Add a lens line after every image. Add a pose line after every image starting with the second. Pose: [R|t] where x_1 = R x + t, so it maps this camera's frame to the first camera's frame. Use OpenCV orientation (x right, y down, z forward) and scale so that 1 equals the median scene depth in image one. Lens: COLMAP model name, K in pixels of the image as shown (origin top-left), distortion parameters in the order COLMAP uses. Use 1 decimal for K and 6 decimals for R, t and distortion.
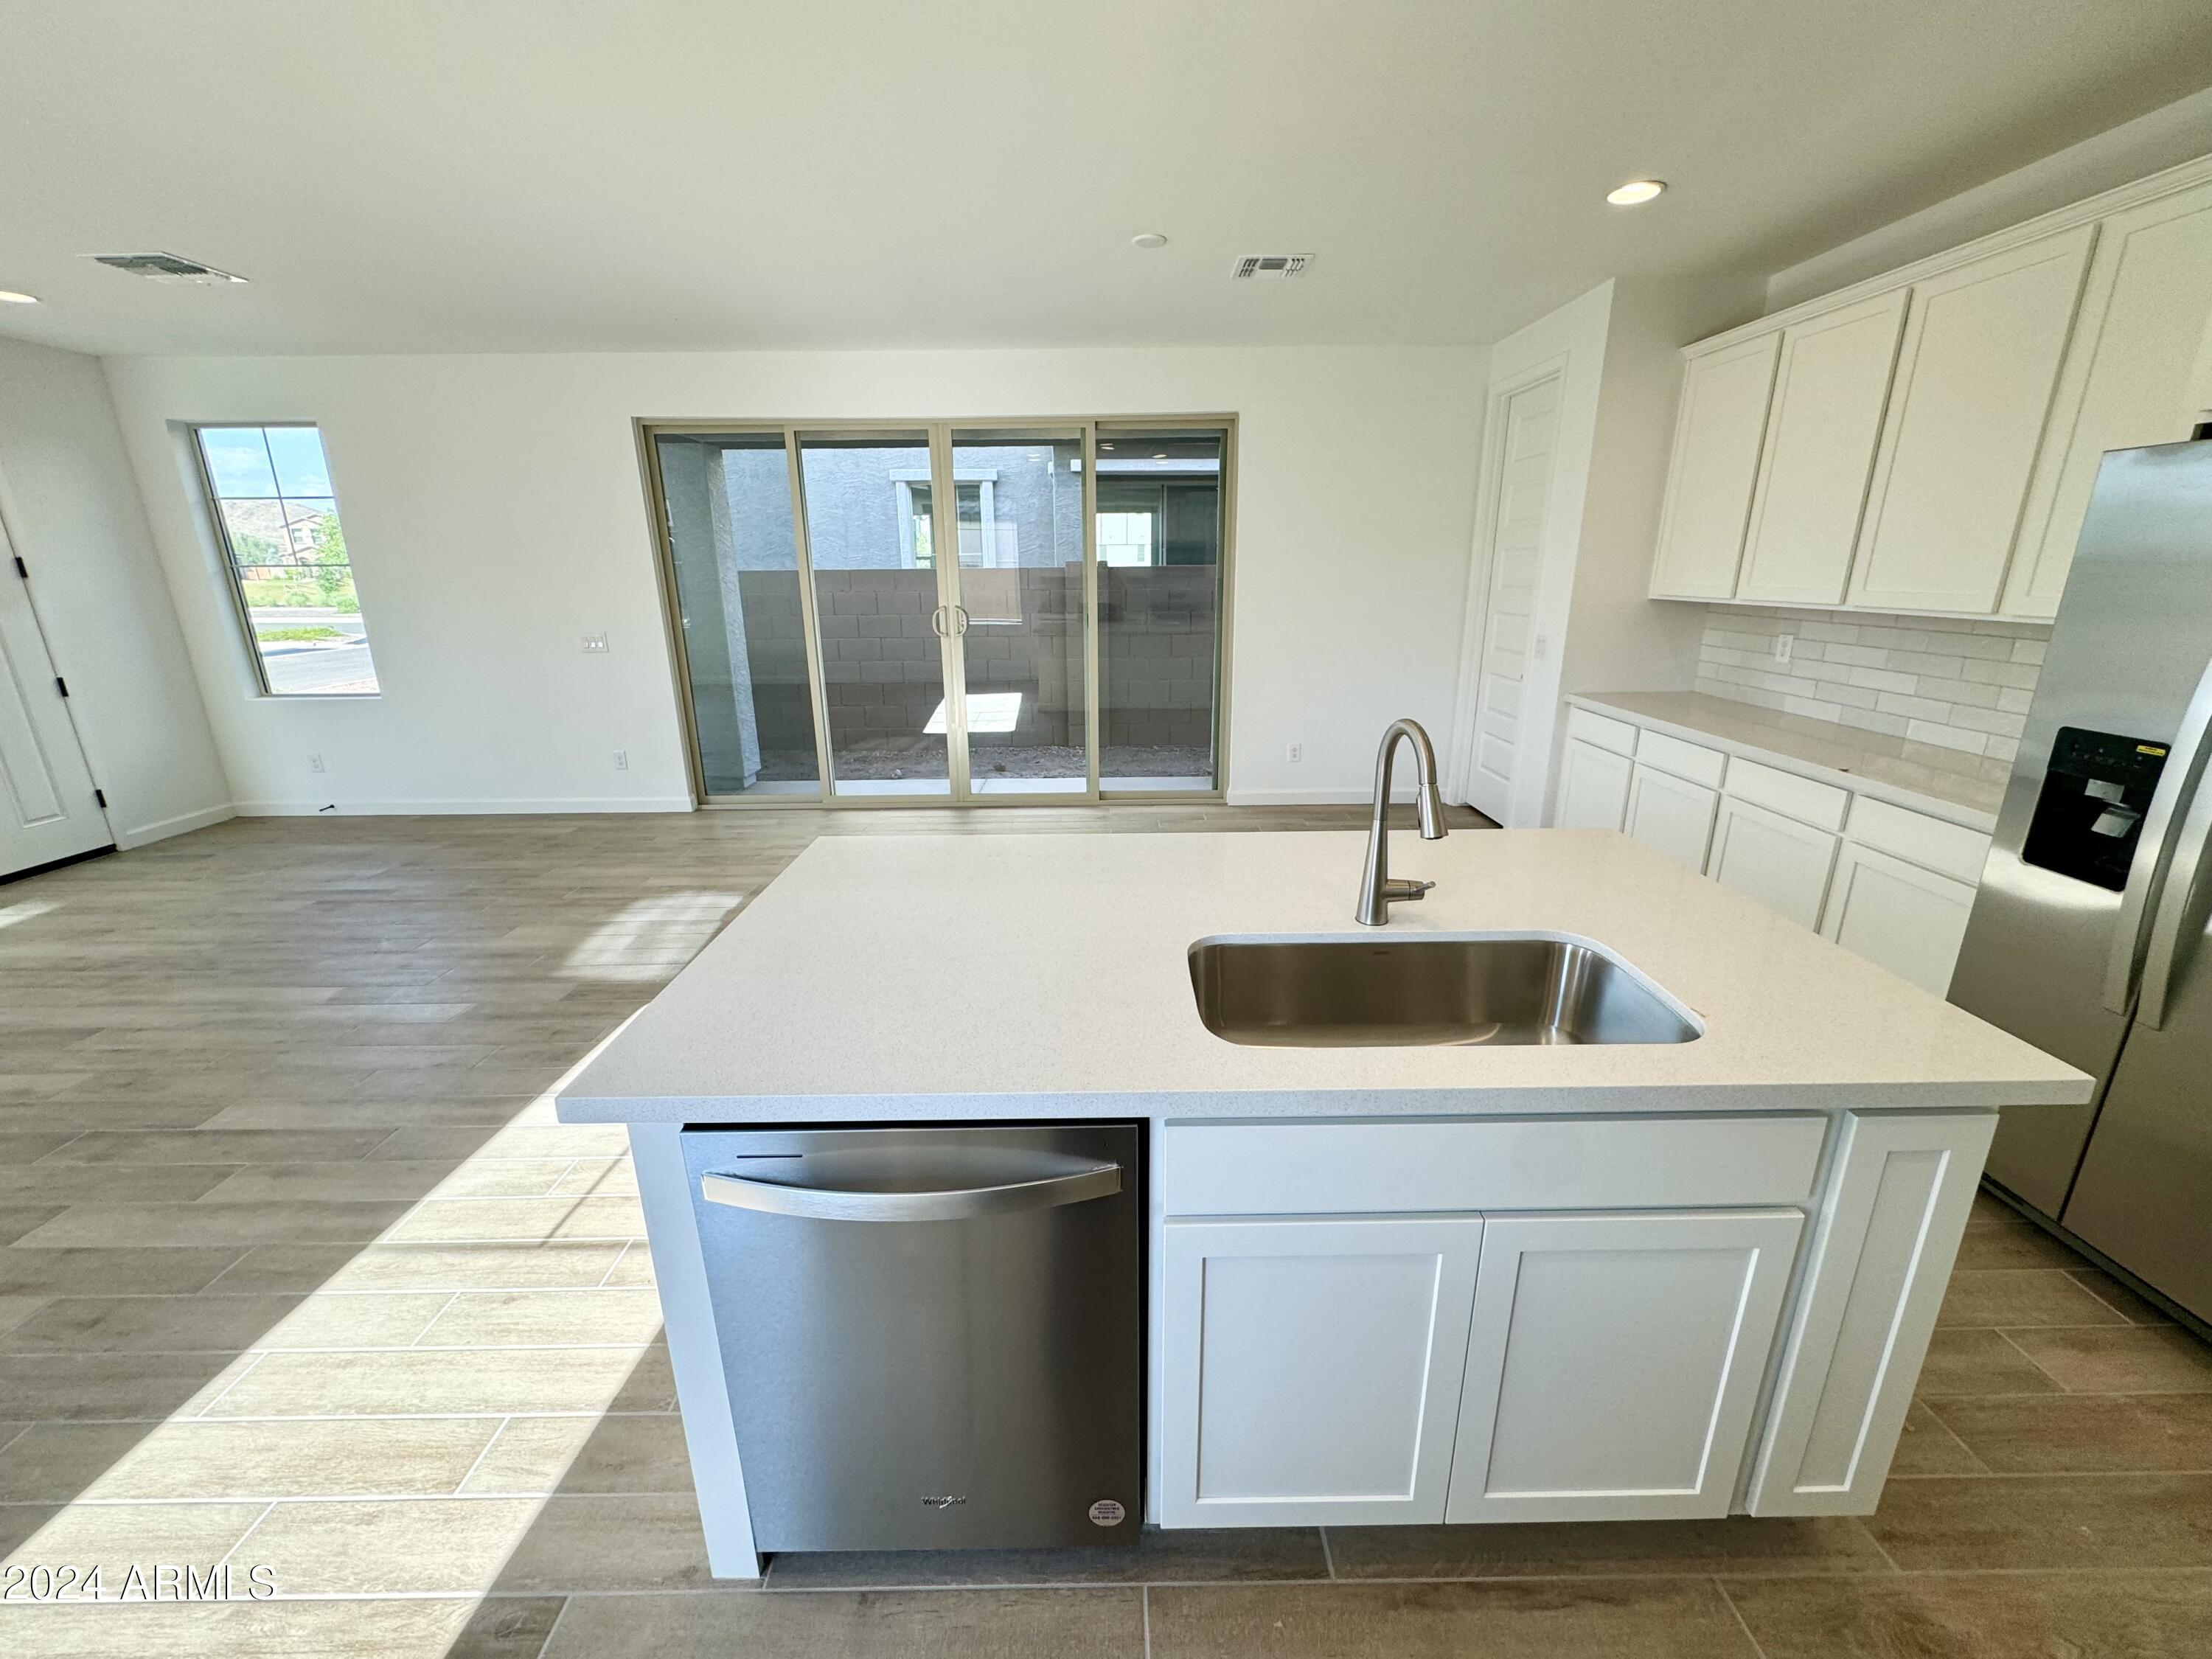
lens RADIAL K [[884.4, 0, 1104.0], [0, 884.4, 823.1], [0, 0, 1]] dist [0.000580, -0.000033]
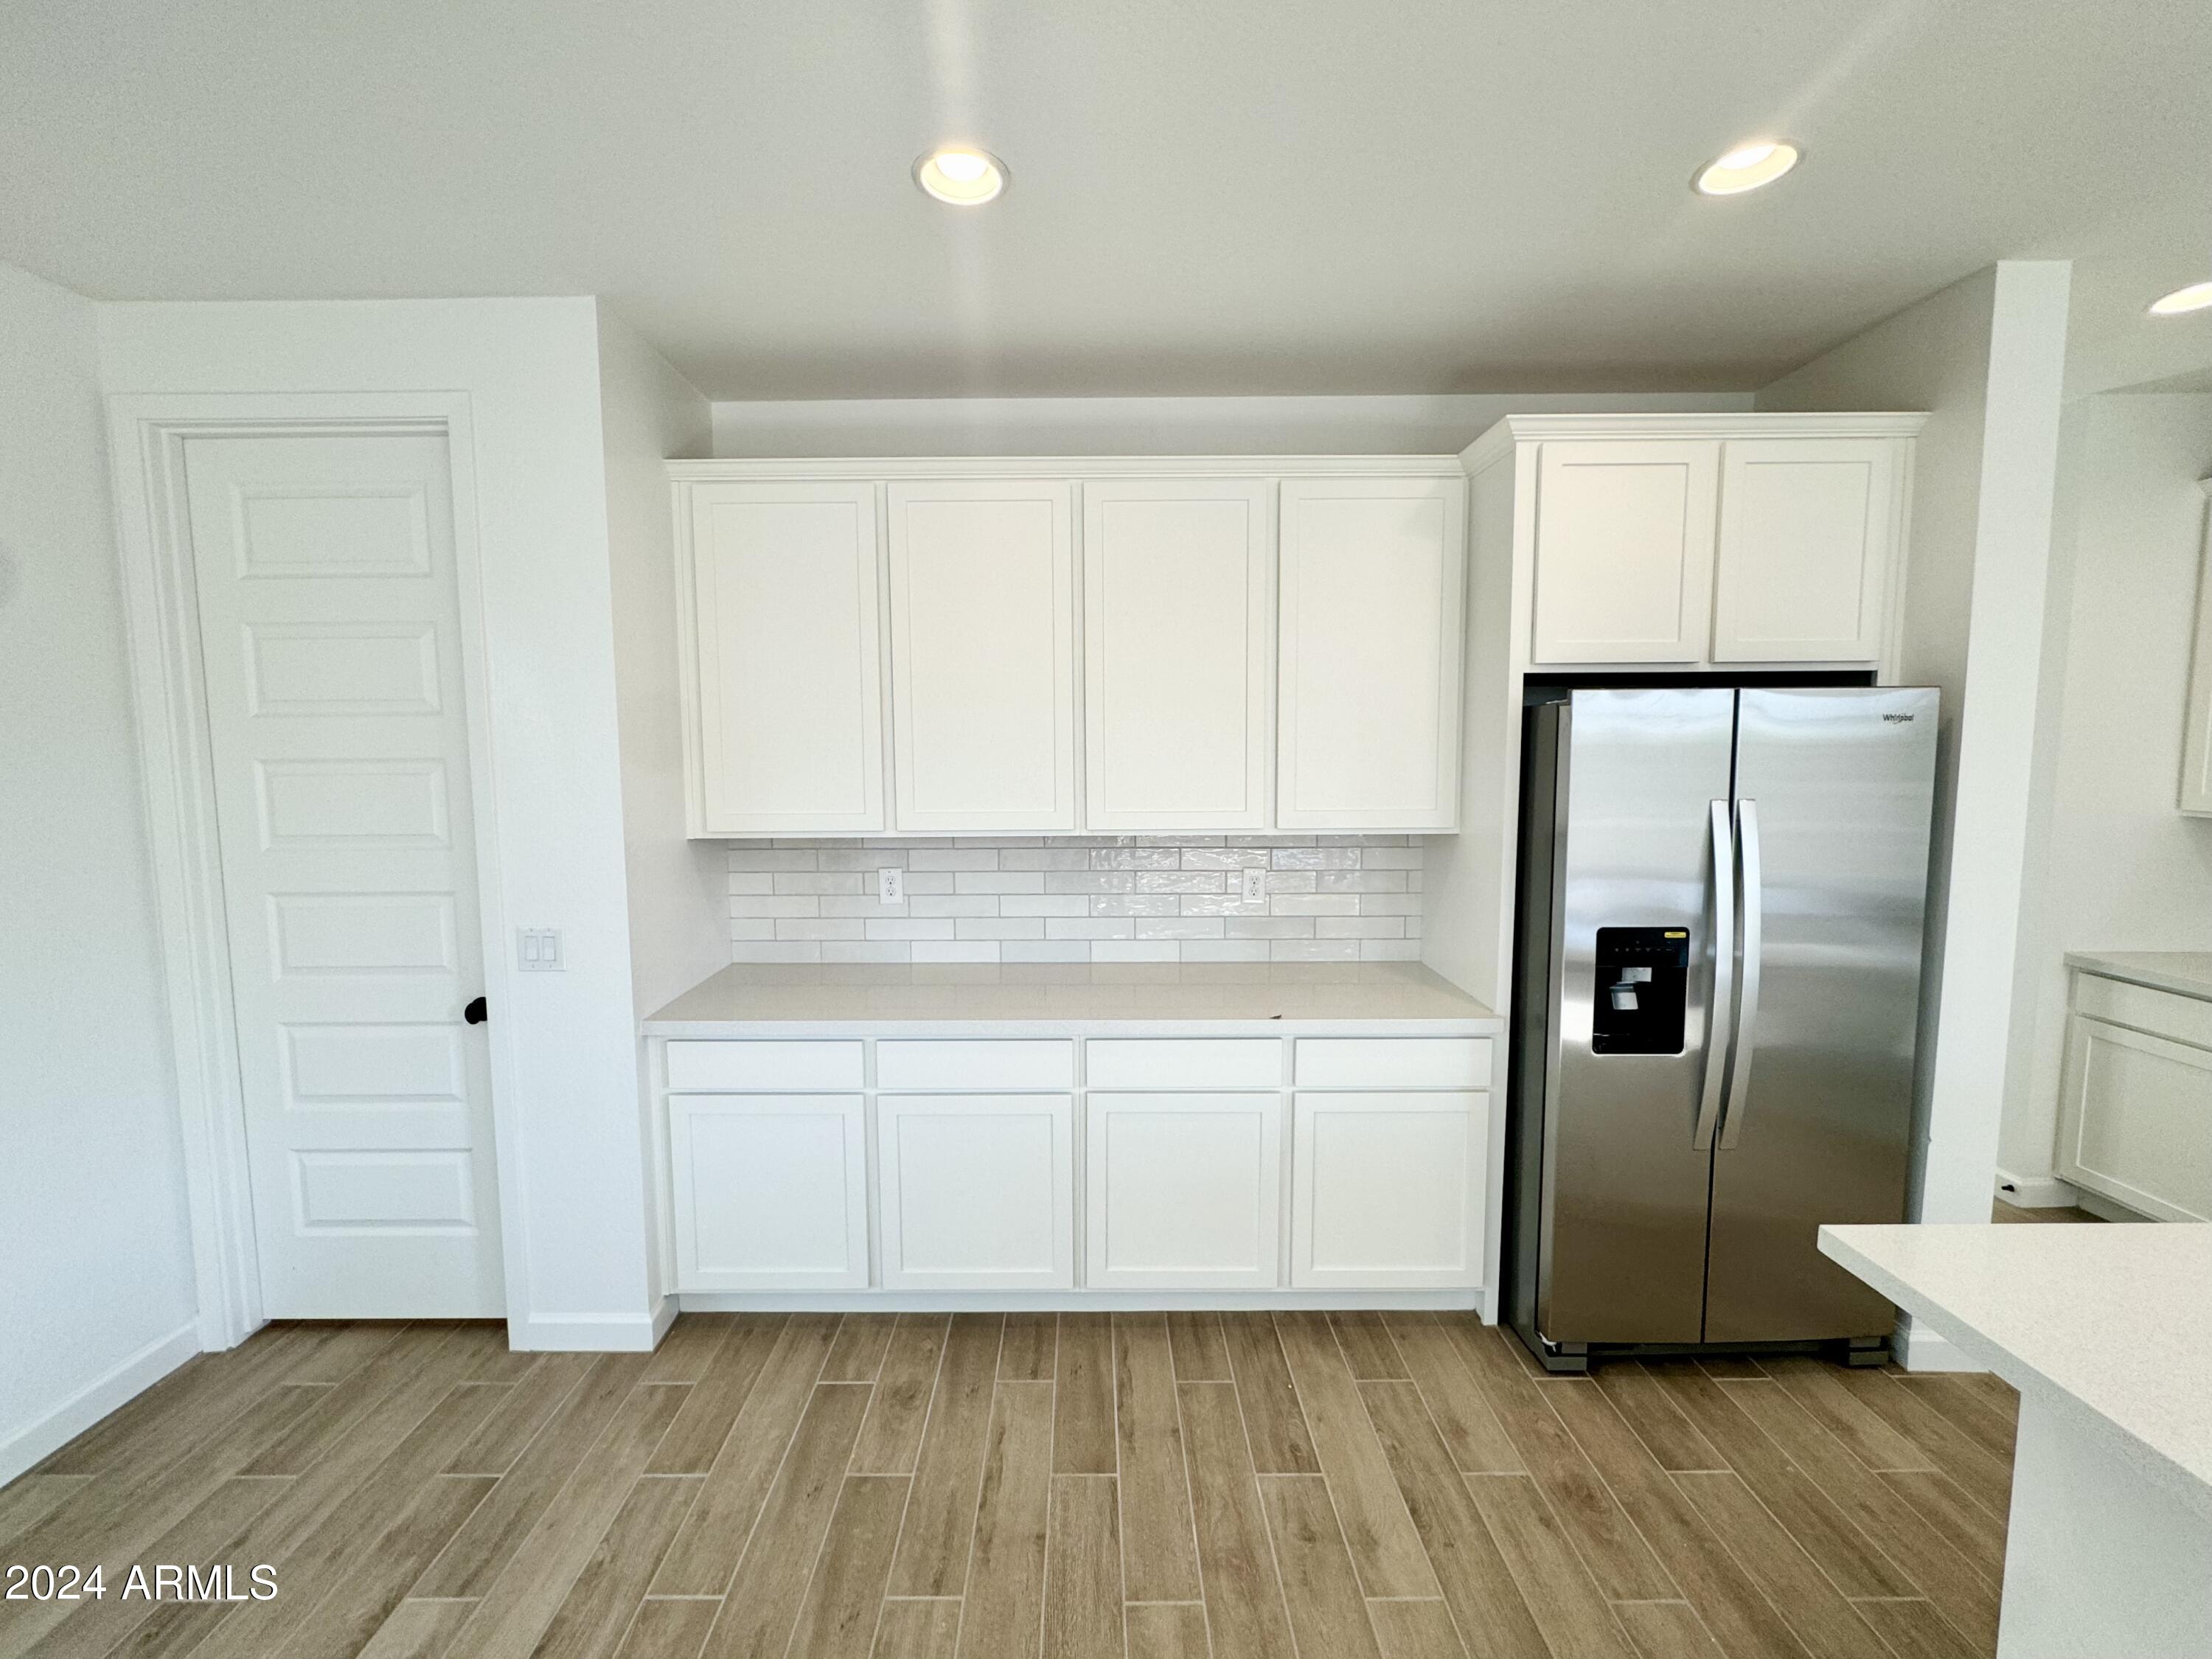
lens RADIAL K [[911.6, 0, 1088.7], [0, 911.6, 823.7], [0, 0, 1]] dist [-0.002073, -0.000215]
pose [[0.005893, -0.075489, 0.997129, -0.019254], [0.286618, 0.955437, 0.070639, -0.261431], [-0.958027, 0.285378, 0.027266, 0.814438]]
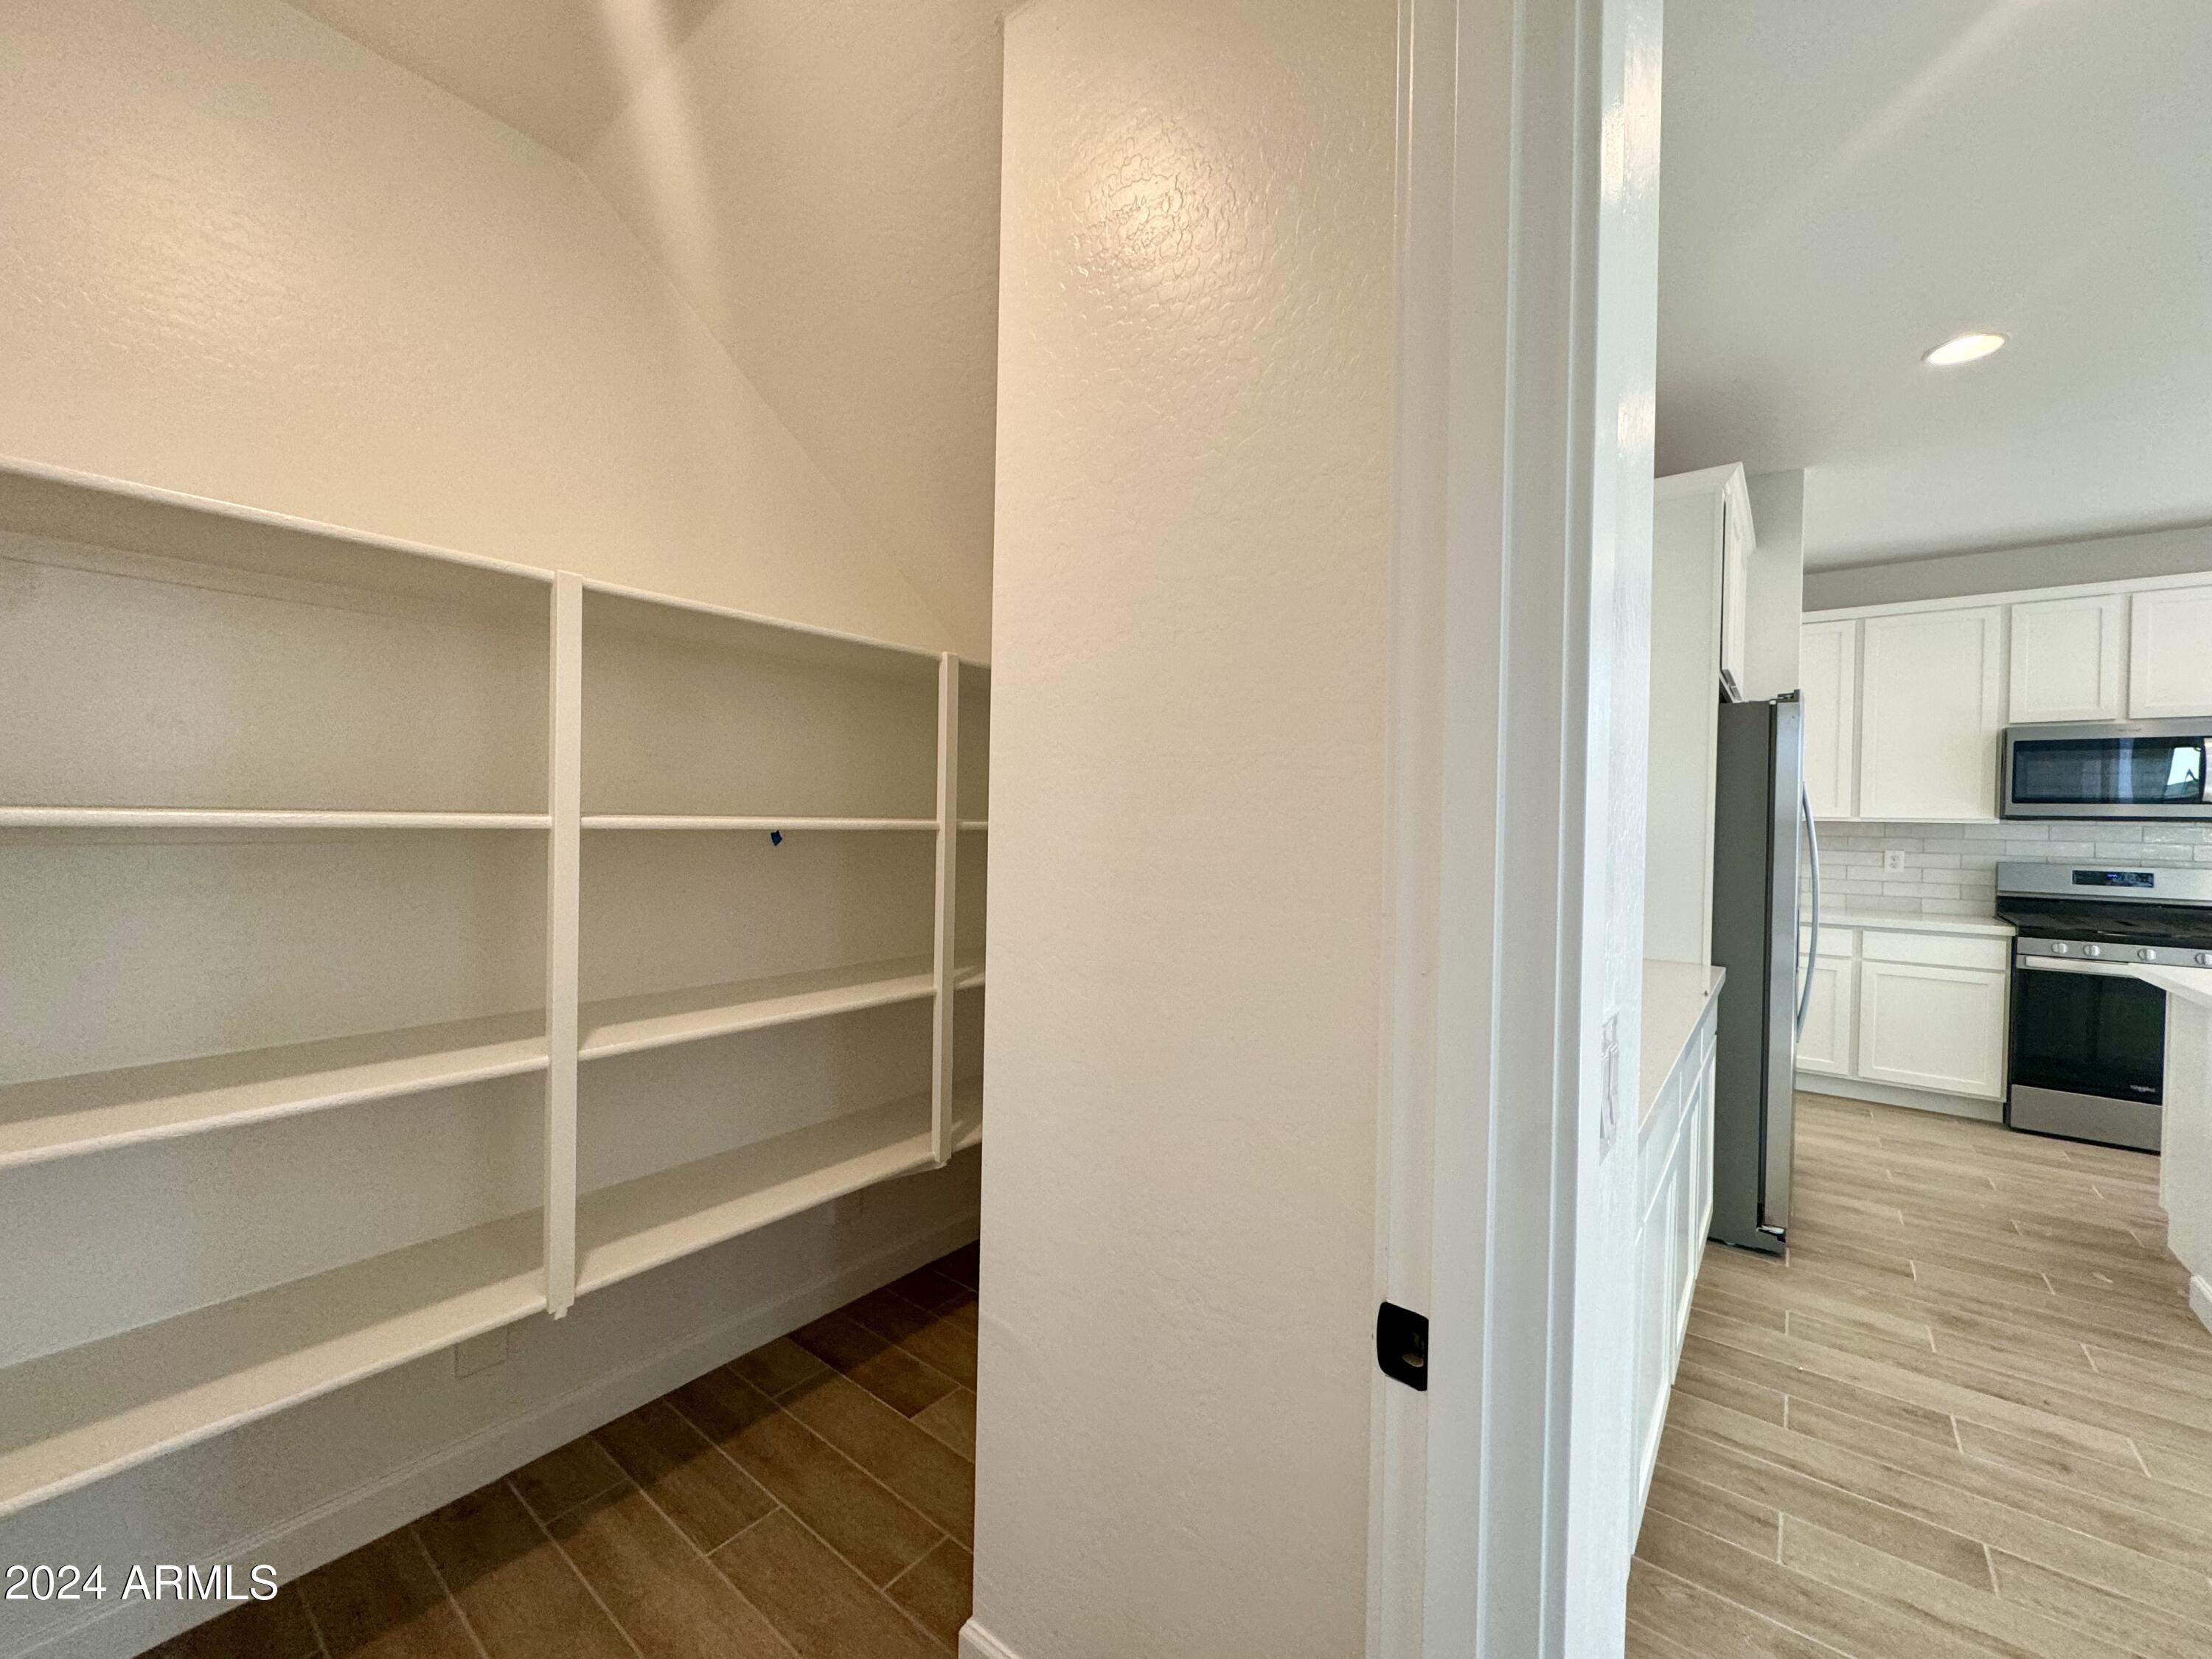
lens RADIAL K [[881.4, 0, 1105.6], [0, 881.4, 827.0], [0, 0, 1]] dist [-0.003125, -0.000012]
pose [[-0.782110, -0.009310, 0.623071, 0.568661], [0.167116, 0.960127, 0.224118, -0.361629], [-0.600314, 0.279411, -0.749369, 1.416292]]
